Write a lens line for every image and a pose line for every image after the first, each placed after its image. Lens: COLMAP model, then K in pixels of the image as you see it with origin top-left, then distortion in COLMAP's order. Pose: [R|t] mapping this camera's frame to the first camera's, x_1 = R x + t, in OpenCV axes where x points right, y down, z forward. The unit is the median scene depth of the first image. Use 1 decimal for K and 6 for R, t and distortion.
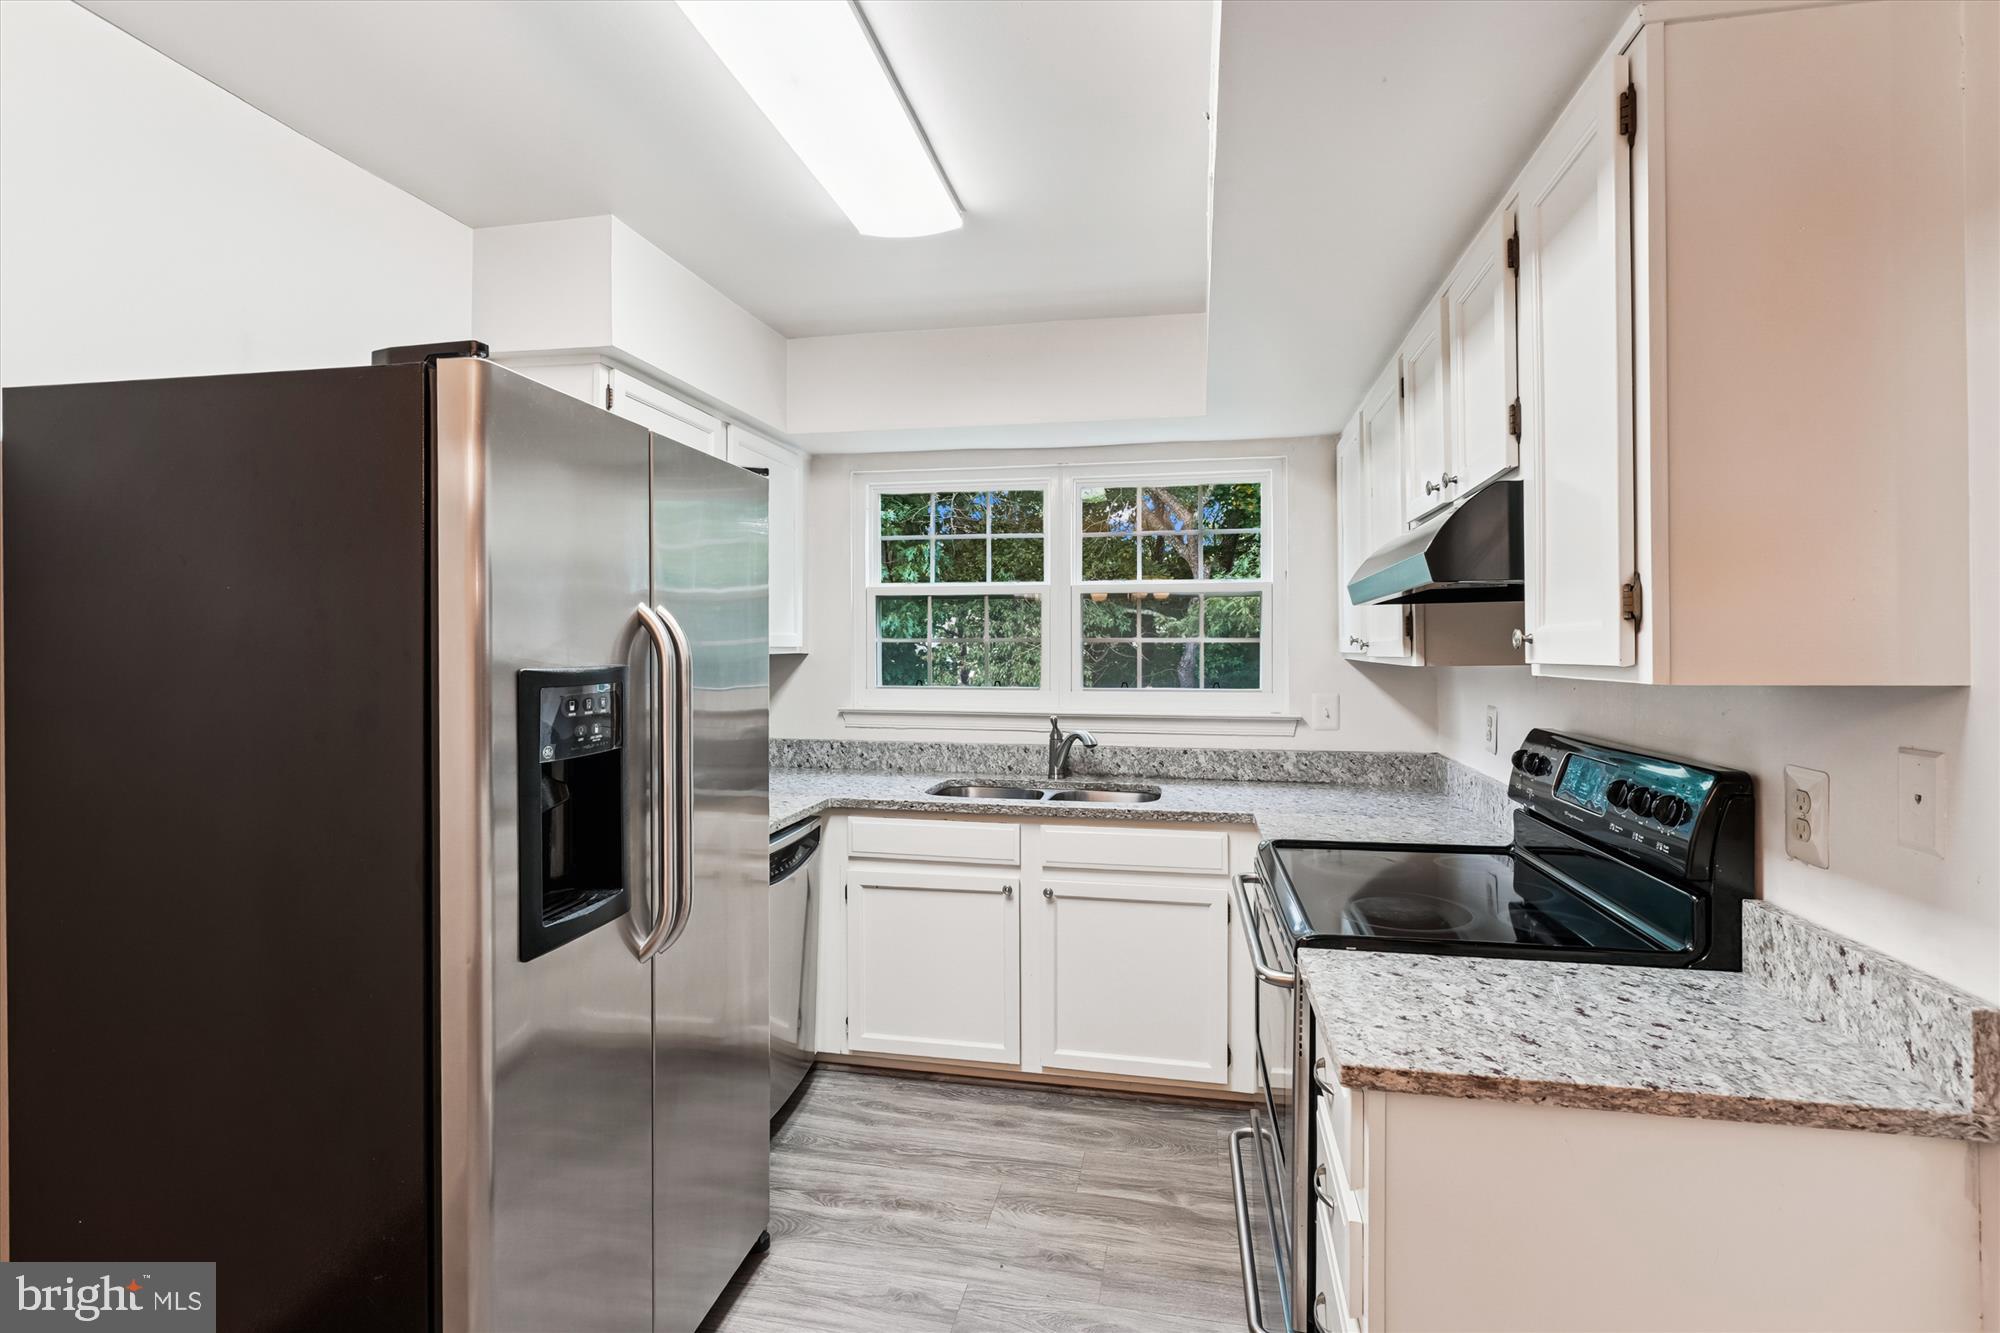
lens RADIAL K [[930.3, 0, 994.5], [0, 930.3, 609.5], [0, 0, 1]] dist [-0.001217, -0.000183]
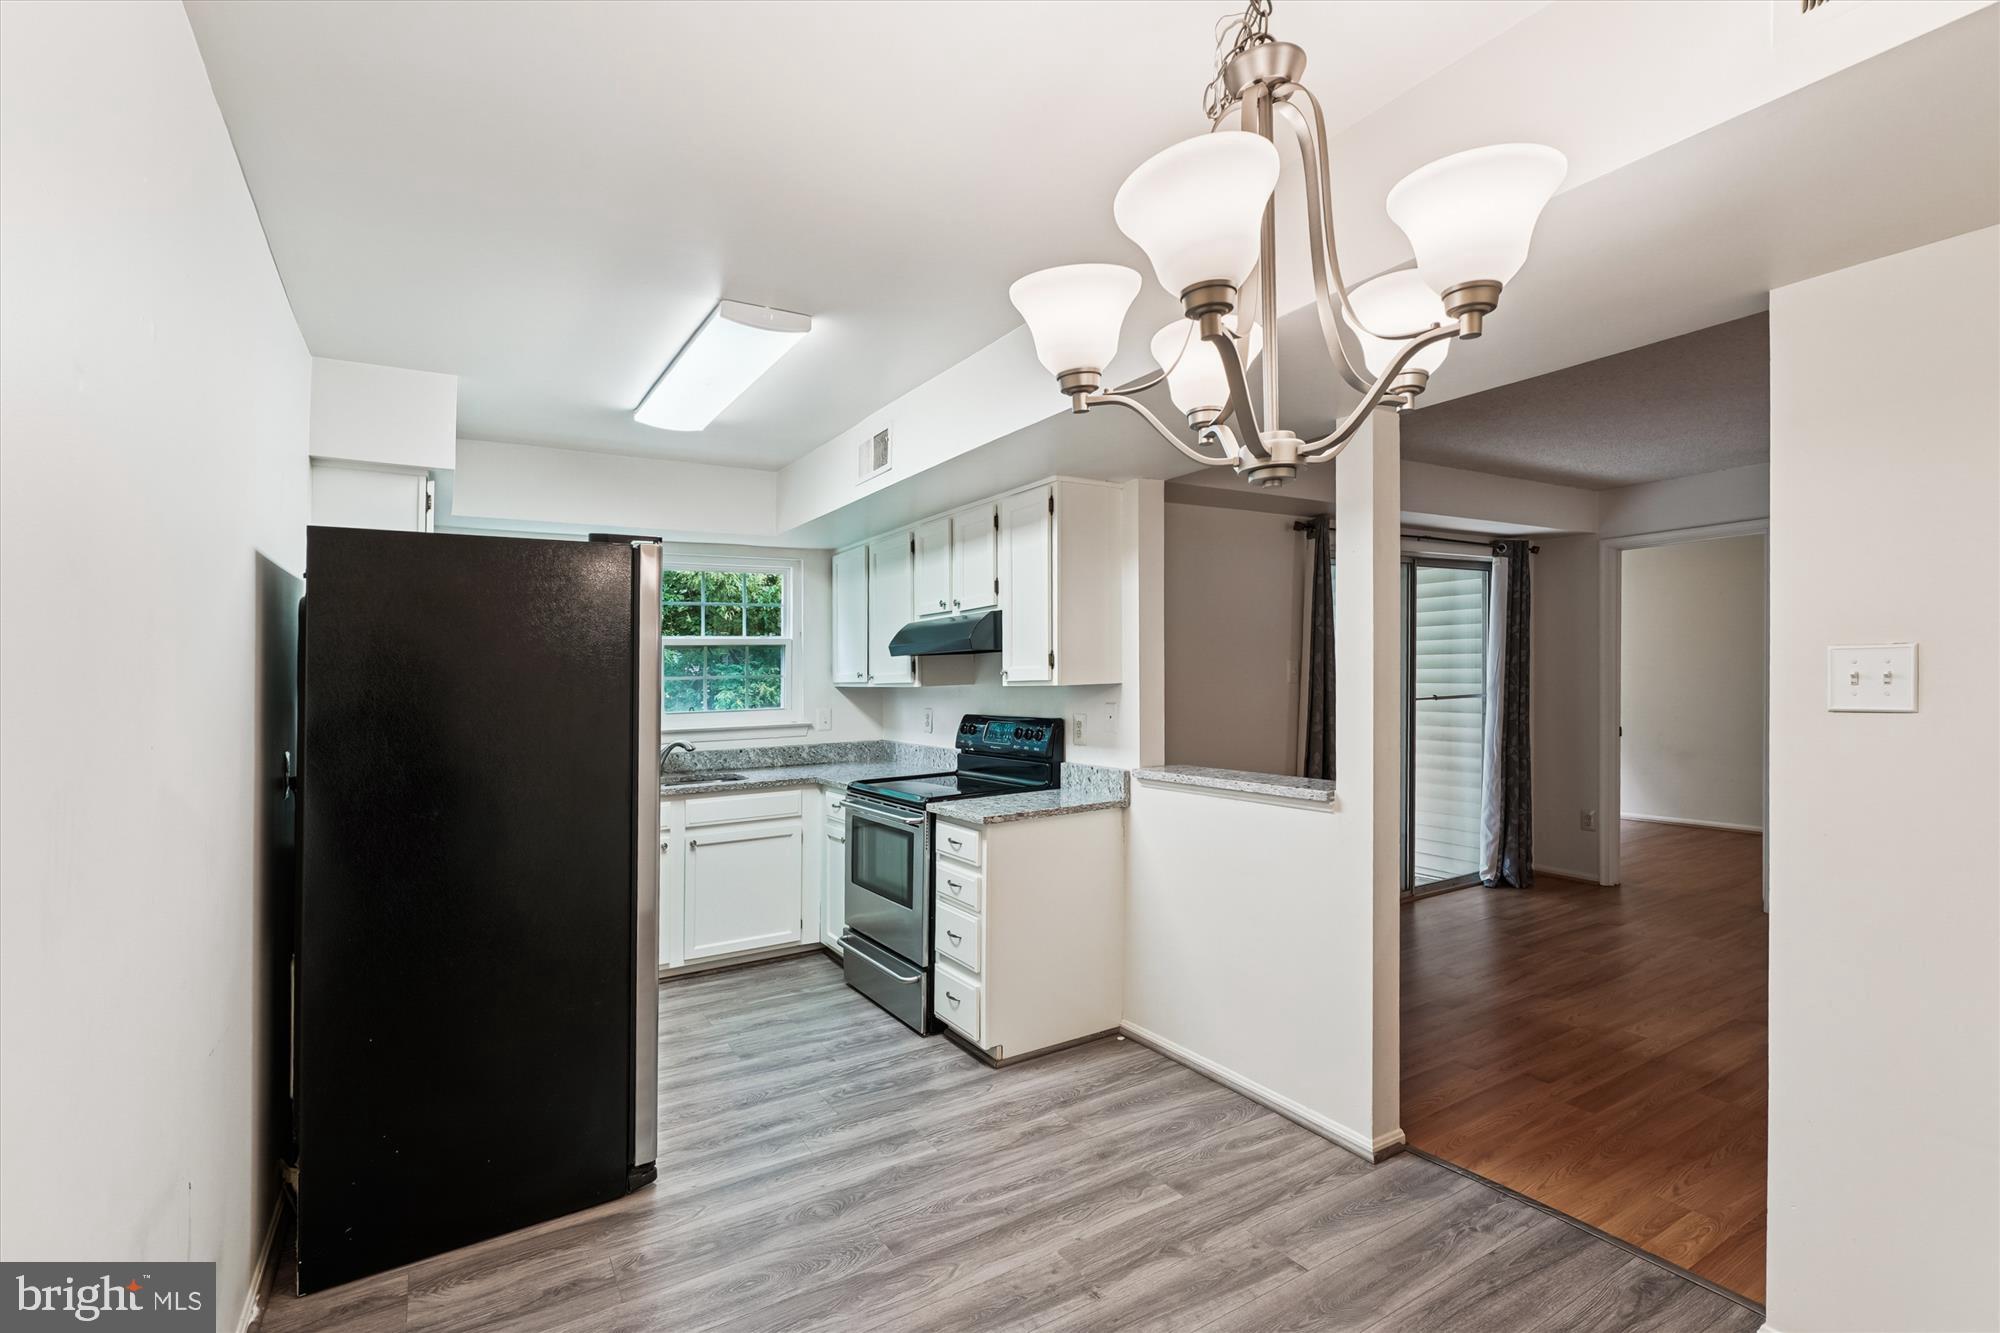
lens RADIAL K [[928.9, 0, 1001.2], [0, 928.9, 646.2], [0, 0, 1]] dist [-0.000611, 0.000446]
pose [[0.727546, 0.003358, 0.686050, -0.820002], [-0.002807, 0.999994, -0.001918, -0.023863], [-0.686053, -0.000530, 0.727551, -0.603054]]
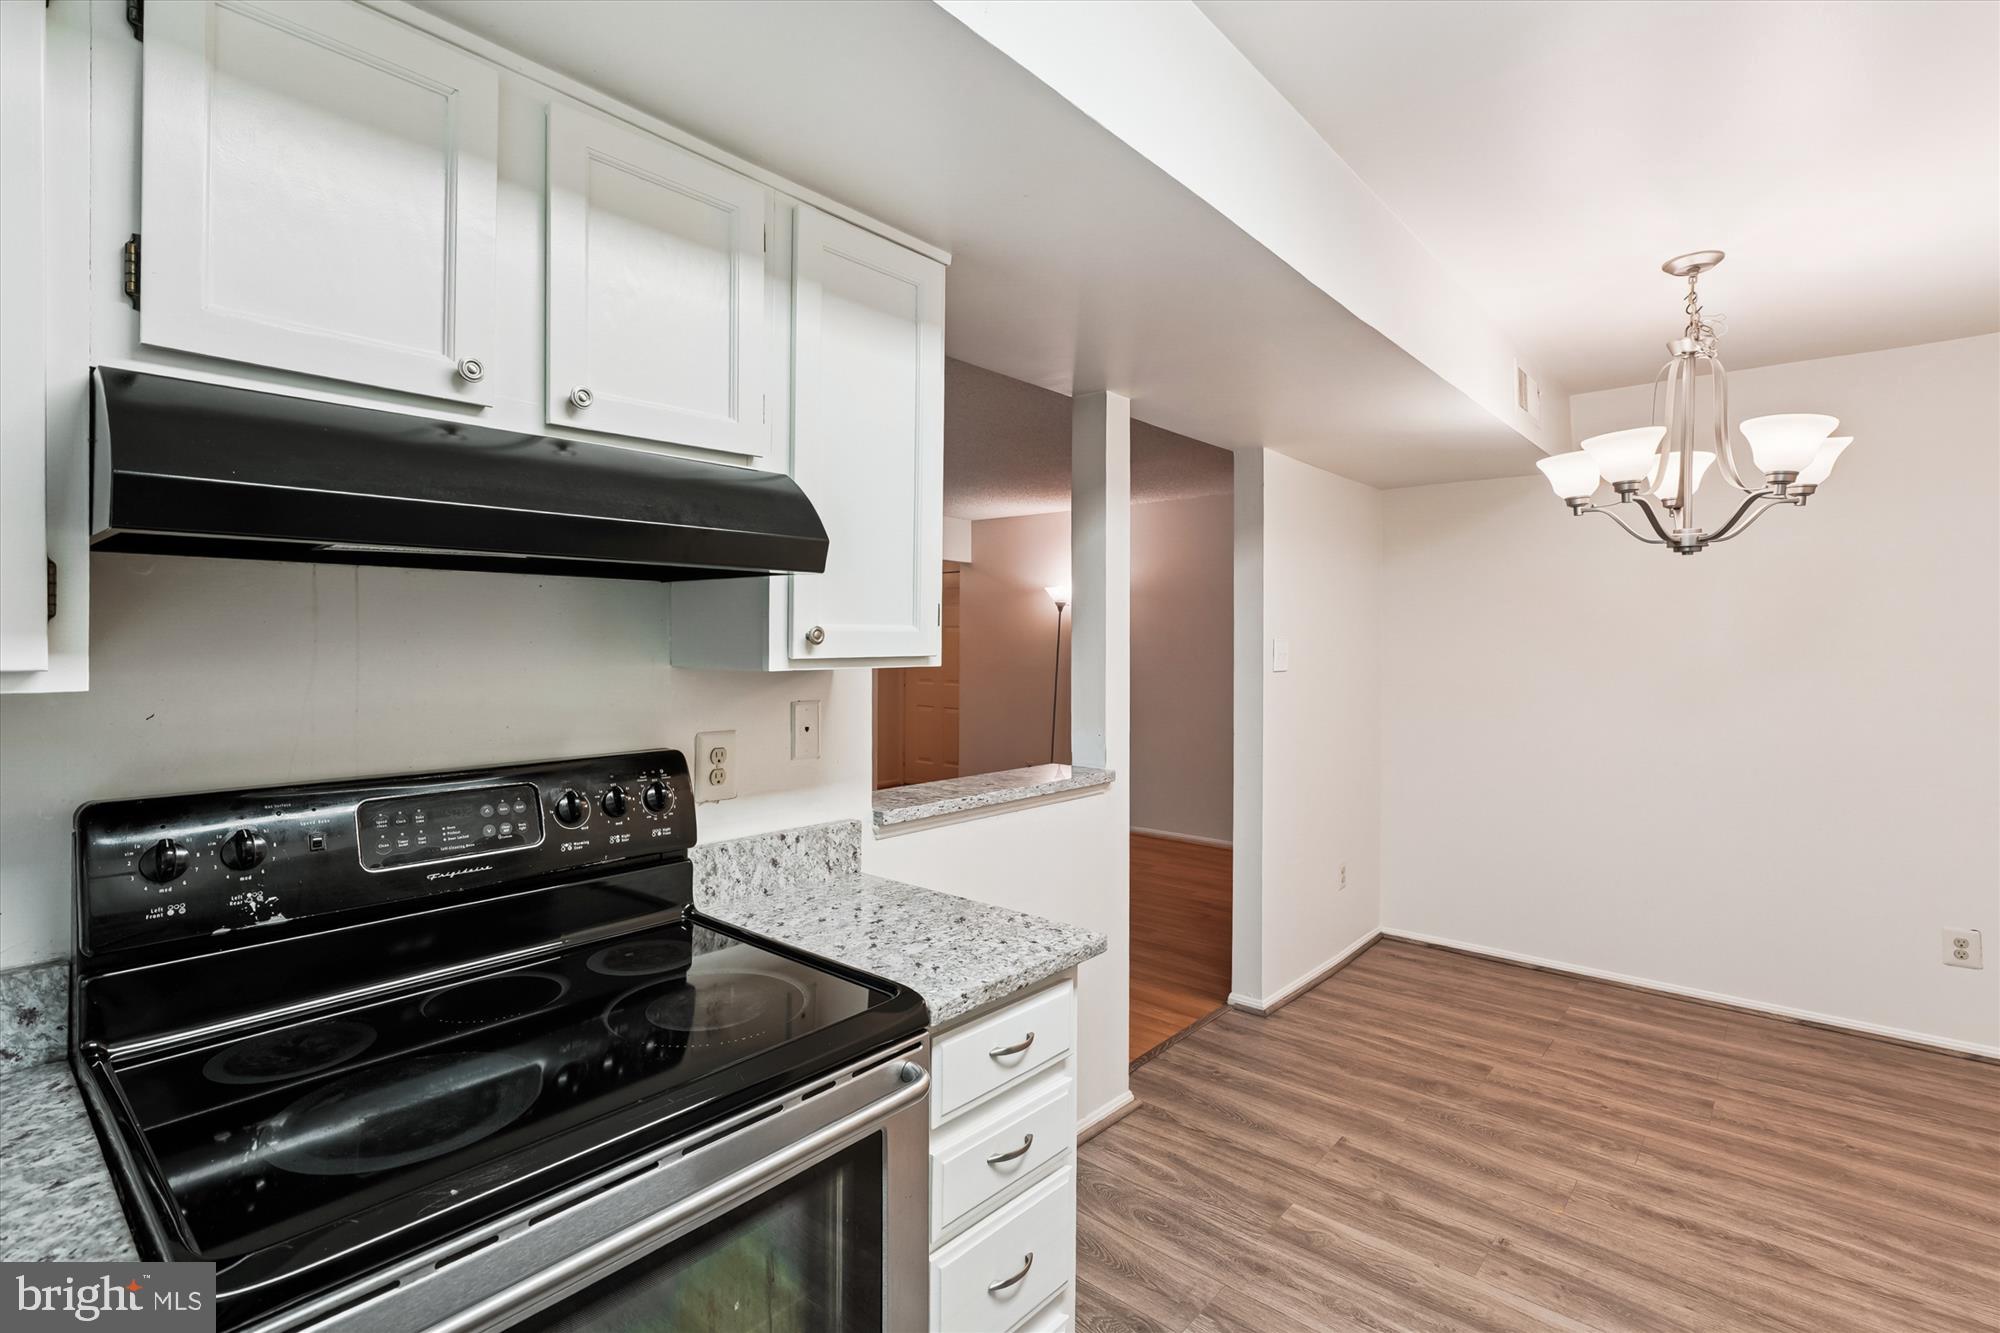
lens RADIAL K [[928.9, 0, 1001.2], [0, 928.9, 646.2], [0, 0, 1]] dist [-0.000611, 0.000446]
pose [[-0.878401, -0.004215, 0.477907, -0.084733], [-0.023250, 0.999154, -0.033921, 0.050026], [-0.477359, -0.040908, -0.877755, 1.206436]]
